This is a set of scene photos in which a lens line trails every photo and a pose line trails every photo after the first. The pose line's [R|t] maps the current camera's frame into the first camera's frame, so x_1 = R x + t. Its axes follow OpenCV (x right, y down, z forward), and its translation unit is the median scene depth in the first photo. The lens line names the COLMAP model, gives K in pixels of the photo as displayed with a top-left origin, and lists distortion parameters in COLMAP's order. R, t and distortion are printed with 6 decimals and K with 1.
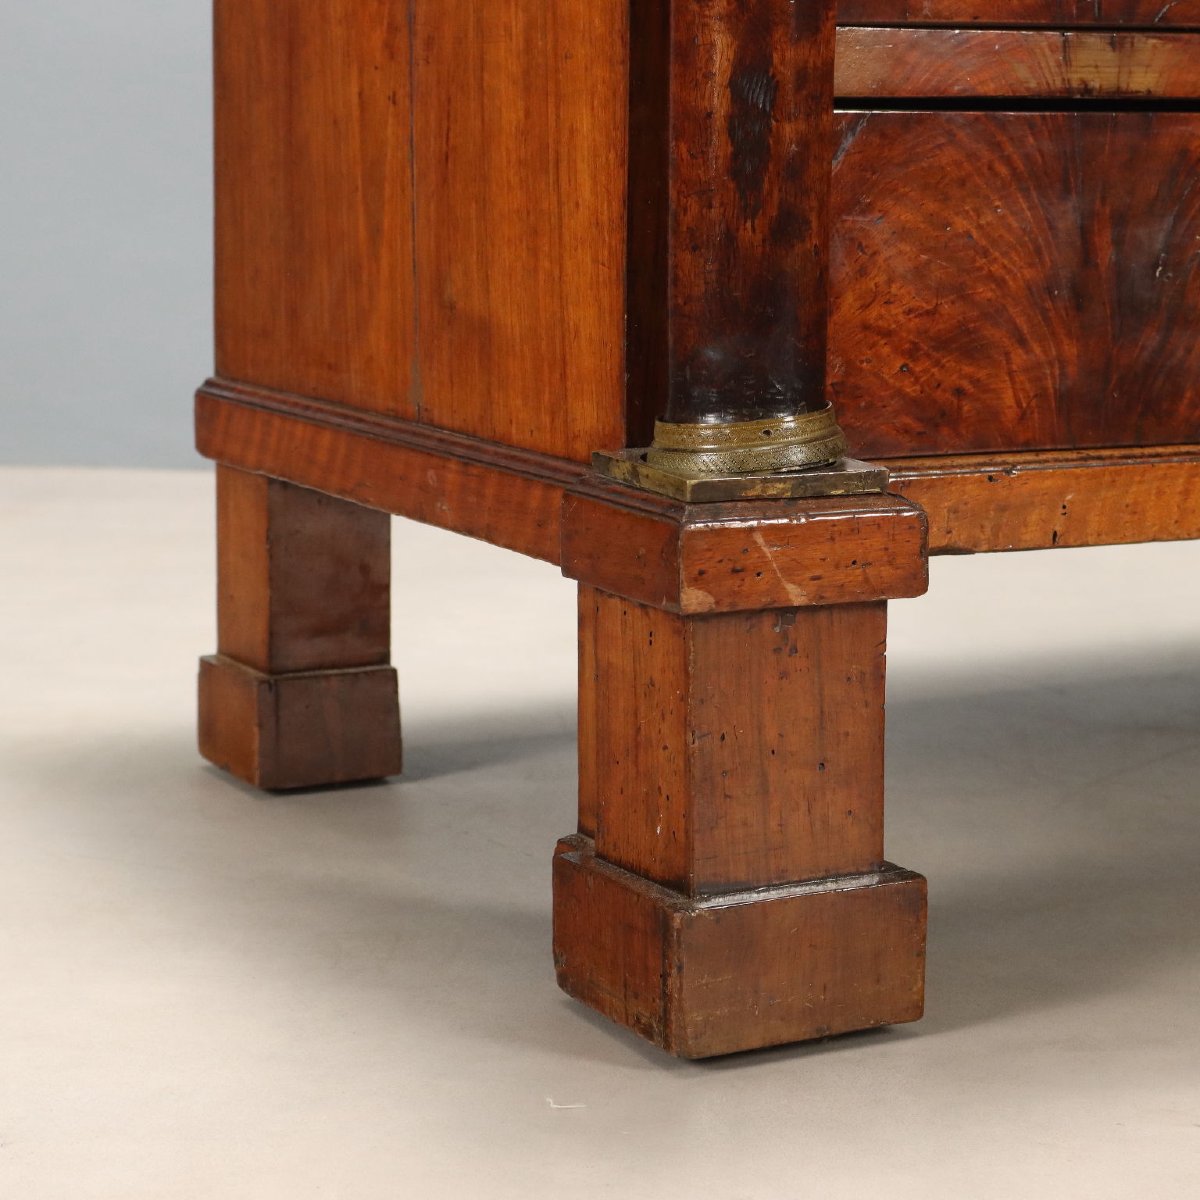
lens RADIAL K [[3065.7, 0, 600.0], [0, 3065.7, 600.0], [0, 0, 1]] dist [0.039566, -0.119469]
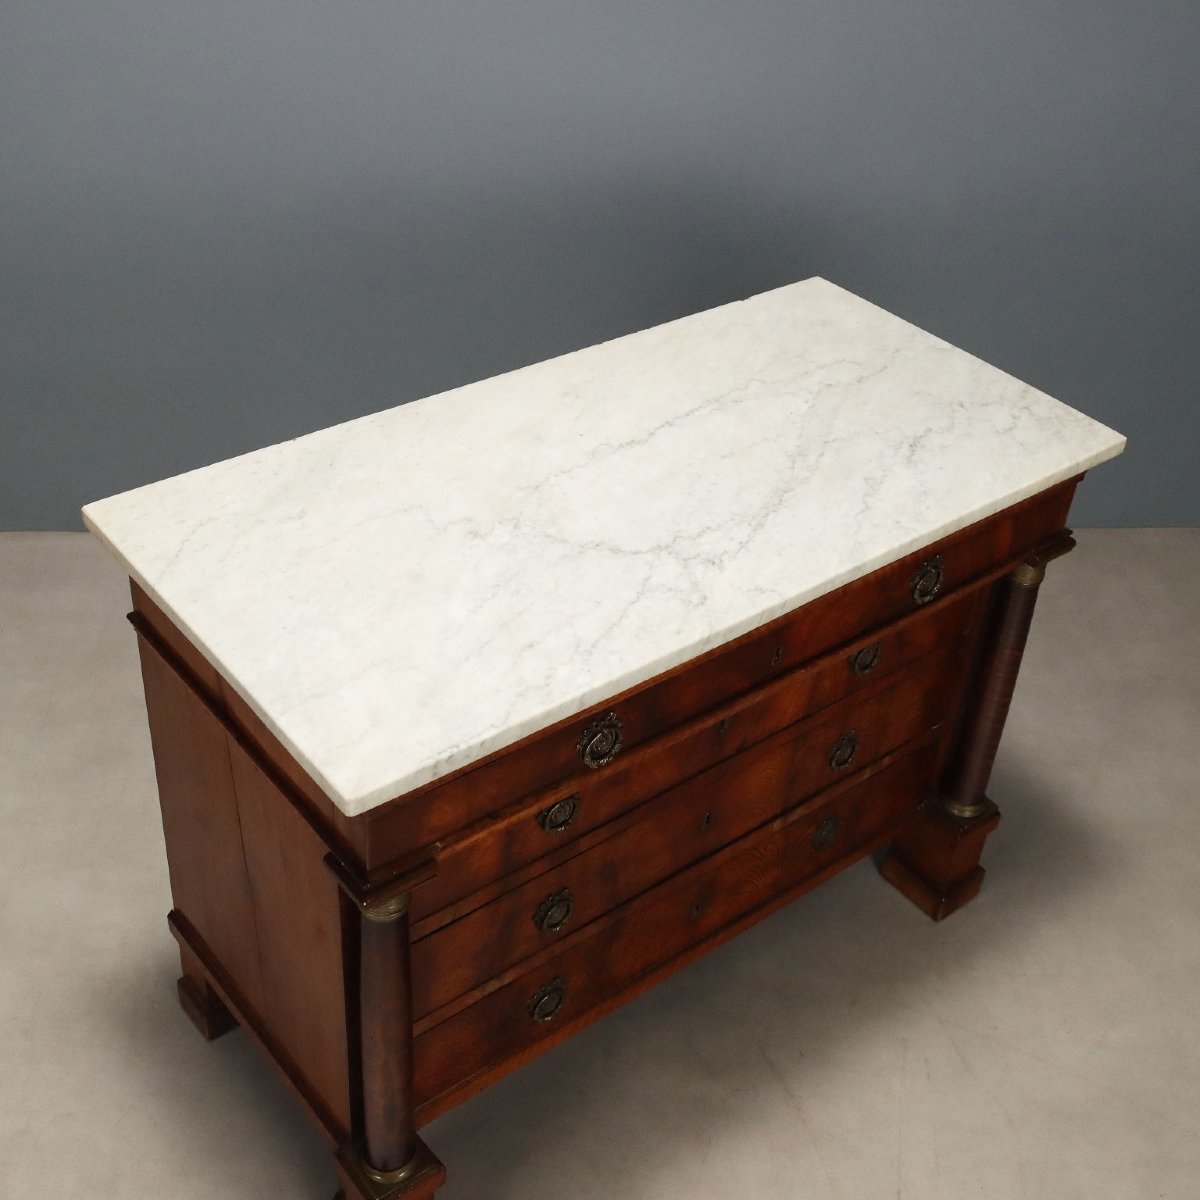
lens RADIAL K [[1545.9, 0, 600.0], [0, 1545.9, 600.0], [0, 0, 1]] dist [0.006561, 0.014870]
pose [[0.973629, -0.084071, 0.212082, -0.033231], [-0.023198, 0.888321, 0.458637, -1.264650], [-0.226955, -0.451462, 0.862944, -0.205874]]
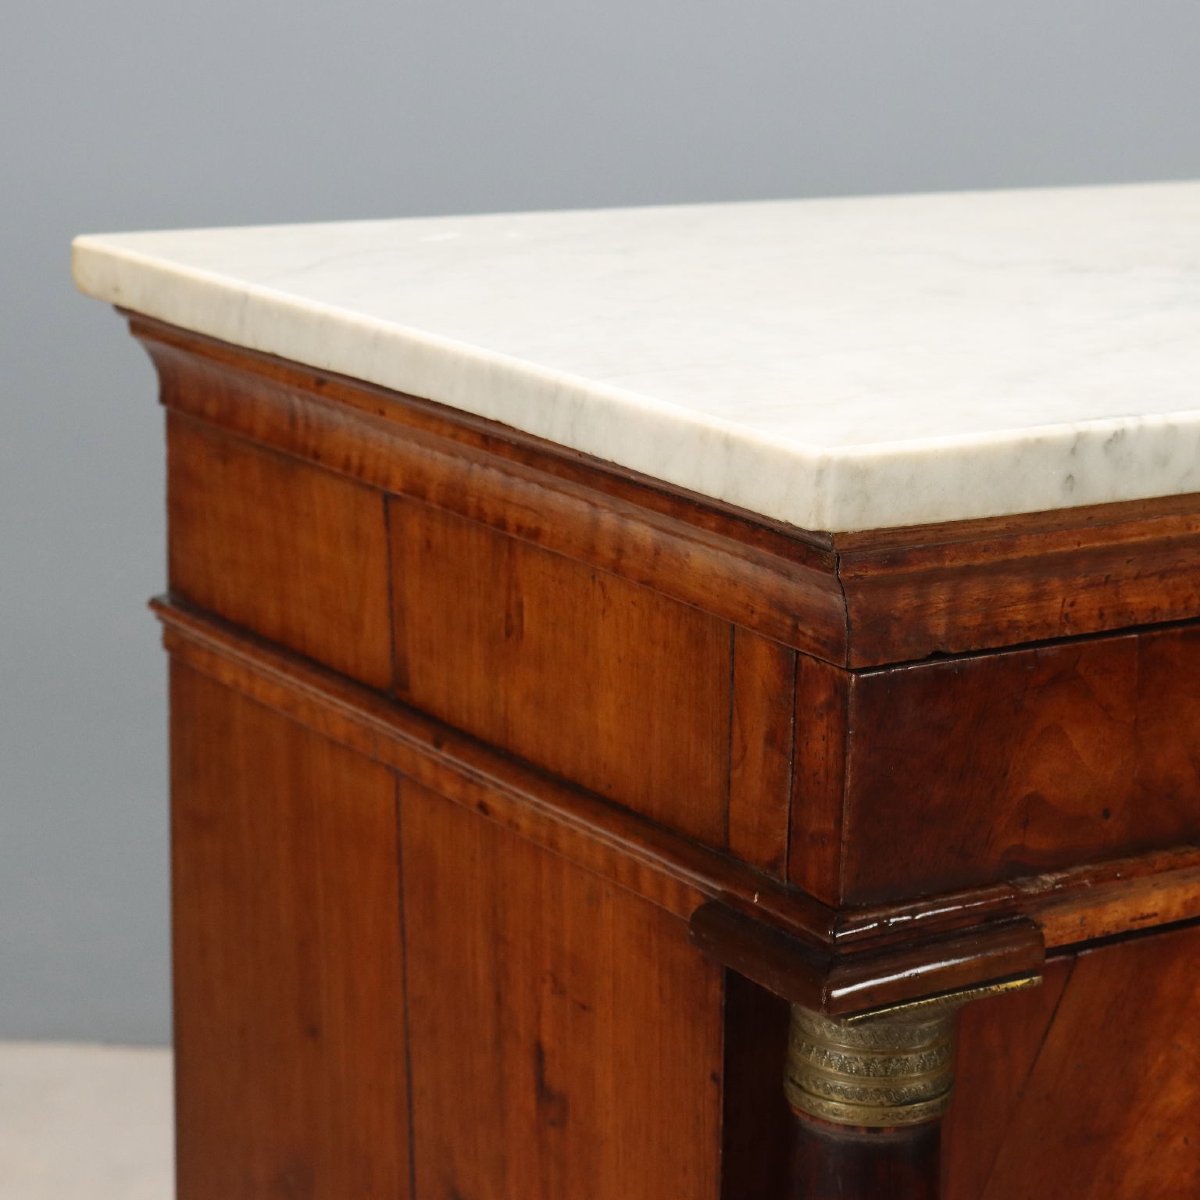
lens RADIAL K [[3065.7, 0, 600.0], [0, 3065.7, 600.0], [0, 0, 1]] dist [0.039566, -0.119469]
pose [[0.995151, -0.012295, 0.097583, -0.109117], [0.005236, 0.997372, 0.072265, -0.610928], [-0.098215, -0.071403, 0.992600, 0.044649]]
